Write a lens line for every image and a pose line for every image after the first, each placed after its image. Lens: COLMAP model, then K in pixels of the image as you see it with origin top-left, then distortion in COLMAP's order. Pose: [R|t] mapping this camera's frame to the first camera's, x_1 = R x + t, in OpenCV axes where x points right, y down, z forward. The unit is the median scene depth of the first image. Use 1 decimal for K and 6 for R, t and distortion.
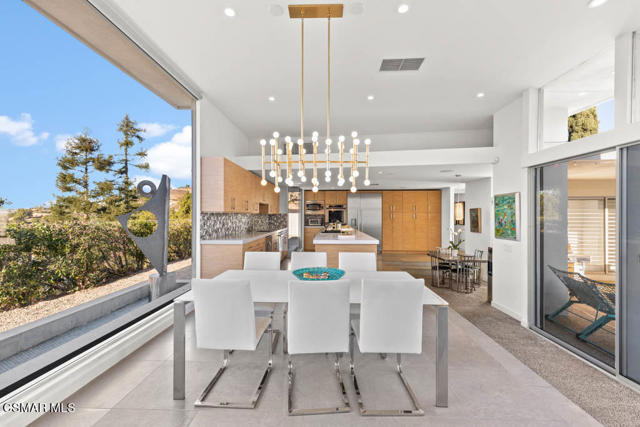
lens RADIAL K [[275.6, 0, 320.0], [0, 275.6, 213.5], [0, 0, 1]] dist [0.000845, -0.000025]
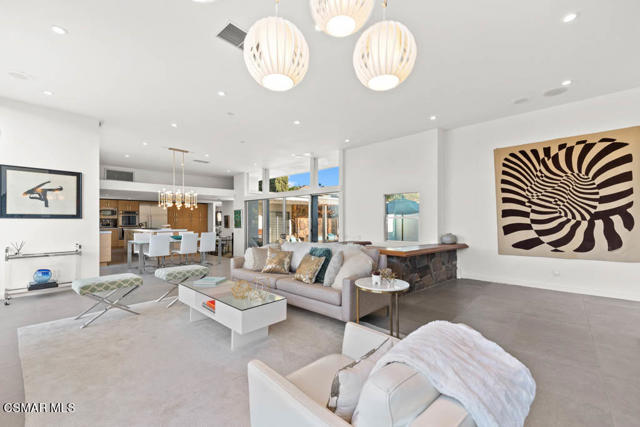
lens RADIAL K [[278.6, 0, 320.2], [0, 278.6, 222.2], [0, 0, 1]] dist [0.000235, -0.000033]
pose [[0.669085, -0.006930, 0.743154, -0.573458], [0.000078, 0.999957, 0.009255, 0.014183], [-0.743186, -0.006134, 0.669057, -1.013878]]
